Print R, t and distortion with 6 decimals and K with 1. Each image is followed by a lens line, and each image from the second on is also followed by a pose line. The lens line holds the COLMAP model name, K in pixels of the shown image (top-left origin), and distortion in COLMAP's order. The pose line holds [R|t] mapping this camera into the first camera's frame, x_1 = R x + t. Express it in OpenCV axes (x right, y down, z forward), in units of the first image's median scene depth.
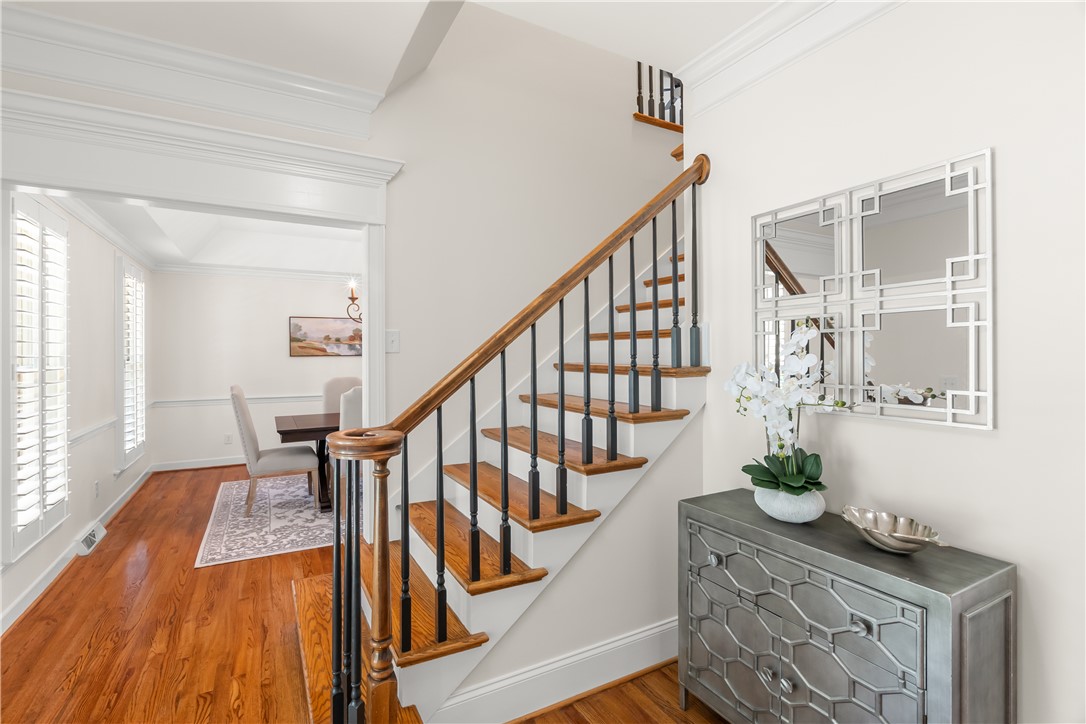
lens RADIAL K [[506.1, 0, 543.0], [0, 506.1, 362.0], [0, 0, 1]] dist [-0.016730, 0.000243]
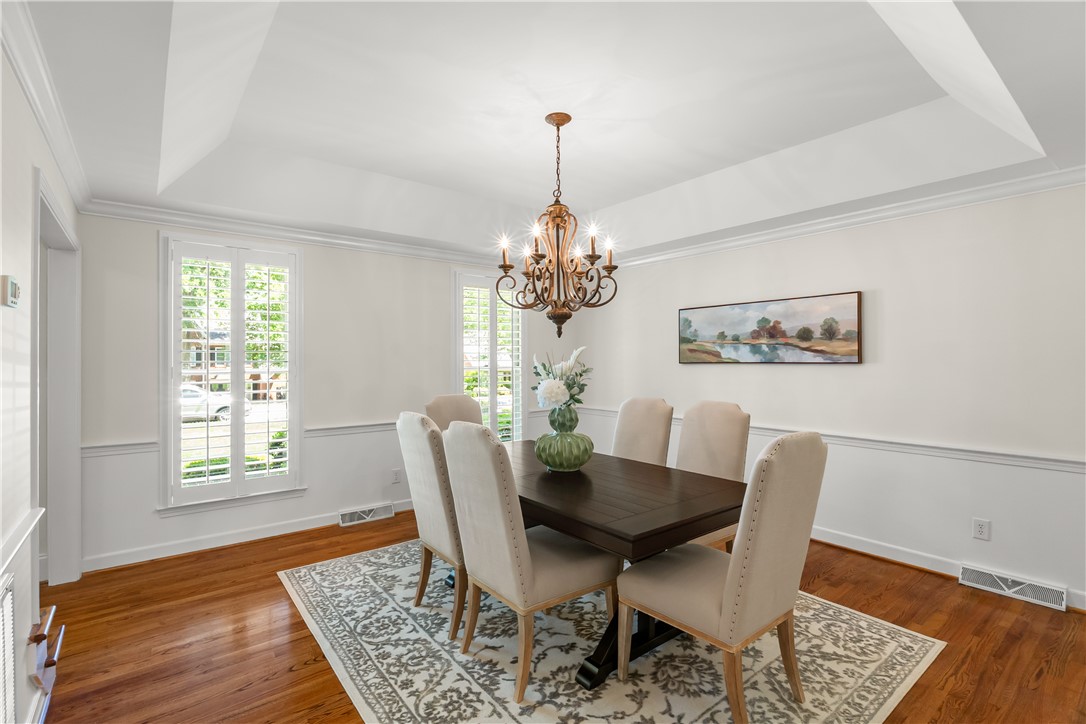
lens RADIAL K [[506.1, 0, 543.0], [0, 506.1, 362.0], [0, 0, 1]] dist [-0.016730, 0.000243]
pose [[0.169753, 0.002875, -0.985482, 0.209174], [-0.023553, 0.999722, -0.001140, -0.008566], [0.985205, 0.023405, 0.169773, 0.763489]]
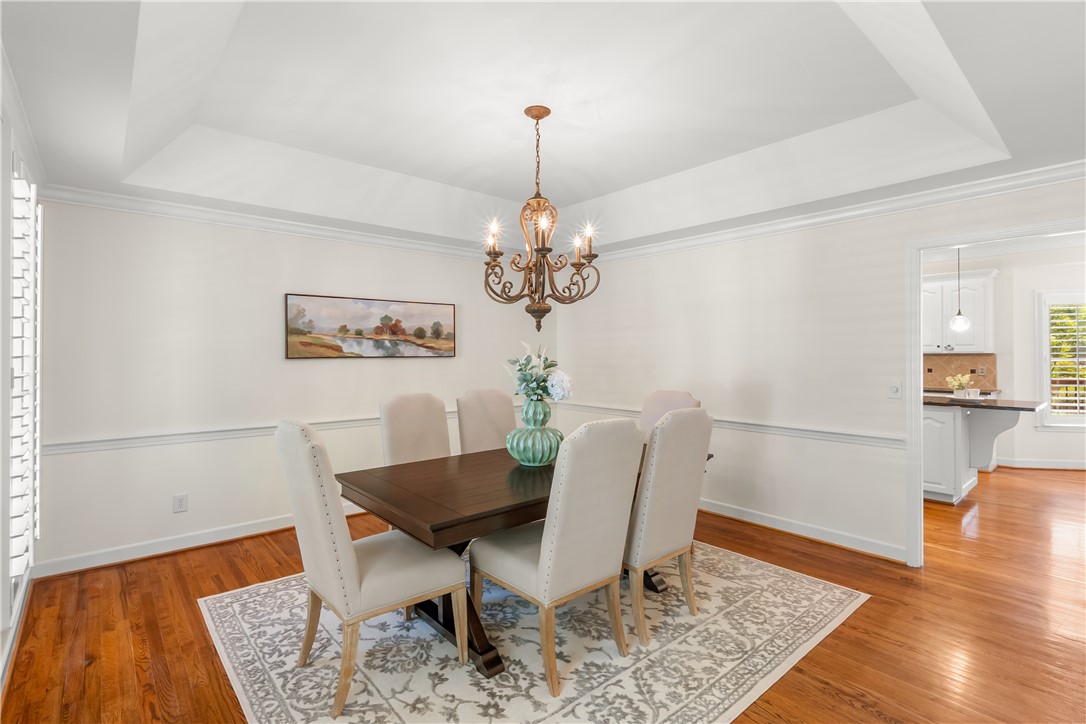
lens RADIAL K [[510.8, 0, 527.3], [0, 510.8, 360.1], [0, 0, 1]] dist [-0.001501, -0.000319]
pose [[0.980214, 0.000012, 0.197941, -0.380322], [0.000257, 0.999999, -0.001336, -0.009589], [-0.197941, 0.001360, 0.980213, 0.378460]]
